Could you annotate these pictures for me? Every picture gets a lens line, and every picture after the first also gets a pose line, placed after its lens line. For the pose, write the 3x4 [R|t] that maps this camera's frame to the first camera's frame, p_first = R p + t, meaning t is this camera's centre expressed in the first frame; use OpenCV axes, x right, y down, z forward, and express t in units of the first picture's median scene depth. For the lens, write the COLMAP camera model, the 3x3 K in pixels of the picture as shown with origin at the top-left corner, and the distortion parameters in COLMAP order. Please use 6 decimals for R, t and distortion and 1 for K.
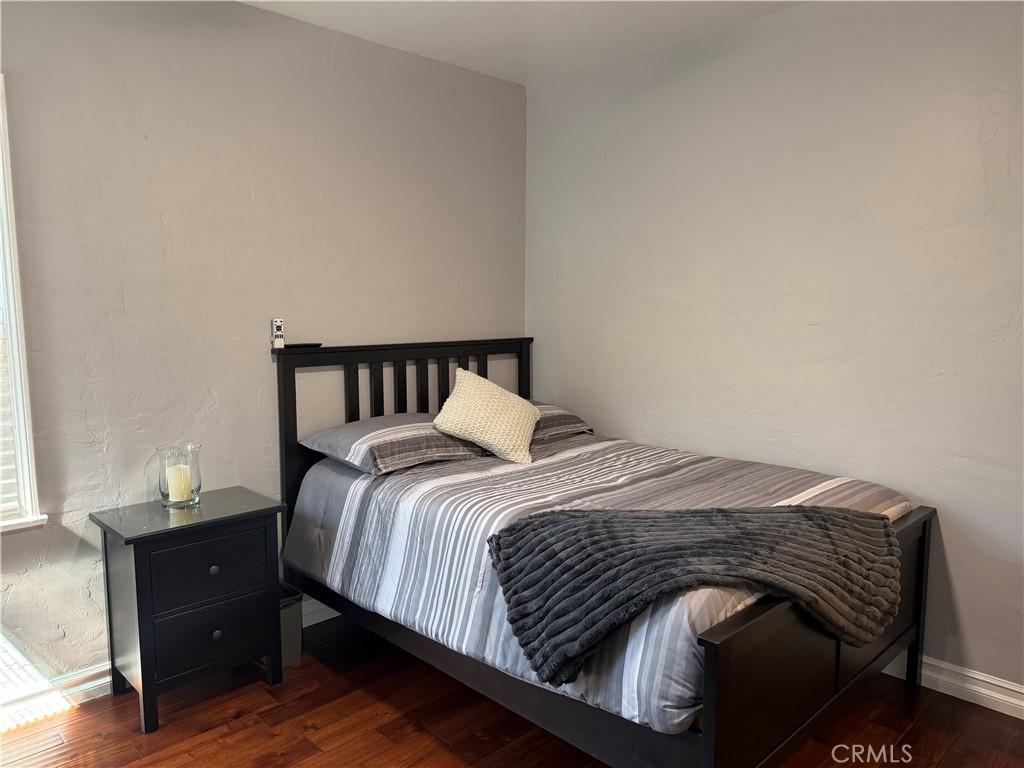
lens RADIAL K [[720.7, 0, 505.7], [0, 720.7, 386.2], [0, 0, 1]] dist [0.034265, -0.048007]
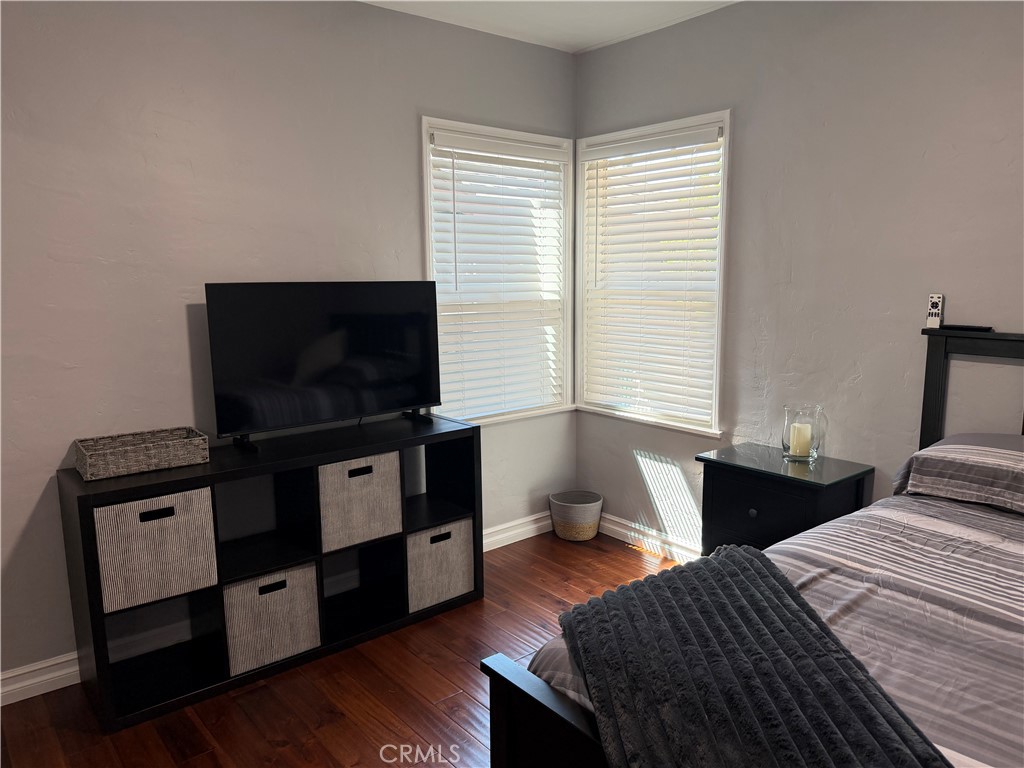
lens RADIAL K [[720.7, 0, 507.6], [0, 720.7, 383.8], [0, 0, 1]] dist [0.034265, -0.048007]
pose [[-0.075128, 0.154855, -0.985077, 0.700028], [-0.111000, 0.980430, 0.162590, -0.085044], [0.990977, 0.121559, -0.056468, 0.650244]]
